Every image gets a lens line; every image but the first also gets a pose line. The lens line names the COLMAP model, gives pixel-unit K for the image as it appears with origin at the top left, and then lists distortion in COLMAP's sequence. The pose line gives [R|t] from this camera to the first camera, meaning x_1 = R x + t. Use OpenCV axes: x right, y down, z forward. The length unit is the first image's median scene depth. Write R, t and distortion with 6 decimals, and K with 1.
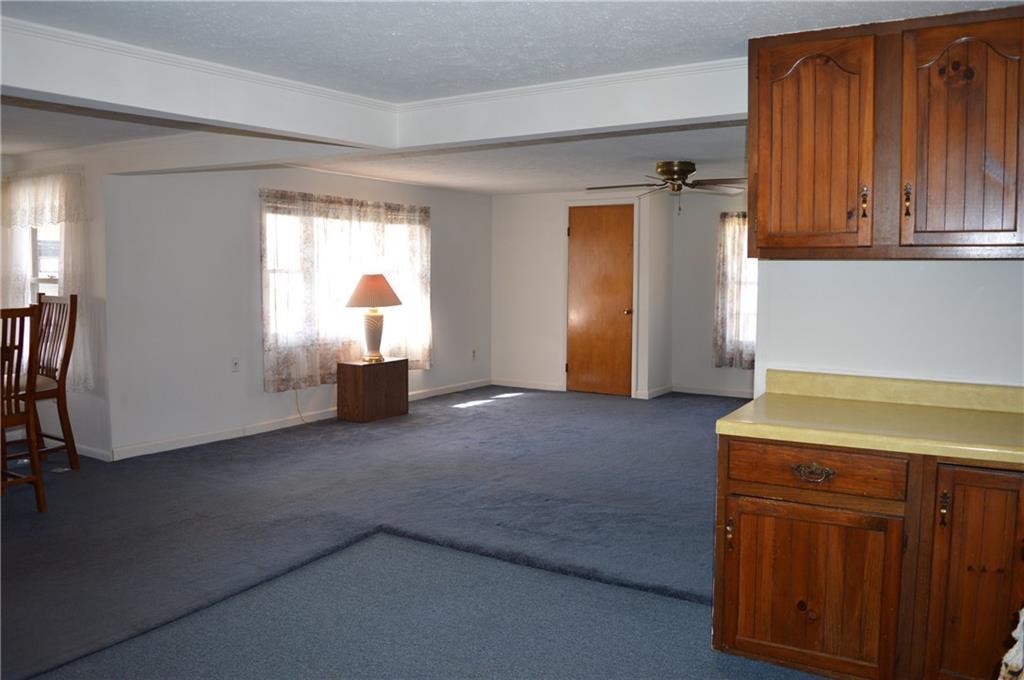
lens RADIAL K [[815.6, 0, 511.2], [0, 815.6, 340.5], [0, 0, 1]] dist [-0.094329, 0.018678]
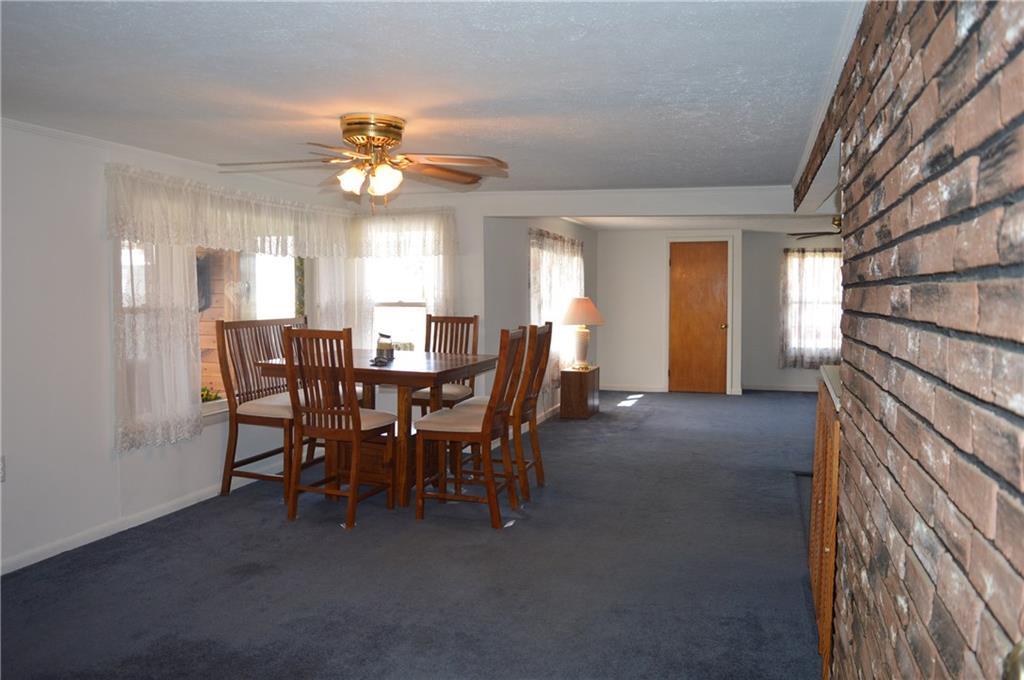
lens RADIAL K [[815.6, 0, 508.8], [0, 815.6, 331.4], [0, 0, 1]] dist [-0.094329, 0.018678]
pose [[0.969195, -0.015874, 0.245784, -0.954906], [0.024374, 0.999204, -0.031579, 0.008502], [-0.245087, 0.036596, 0.968810, -0.263443]]
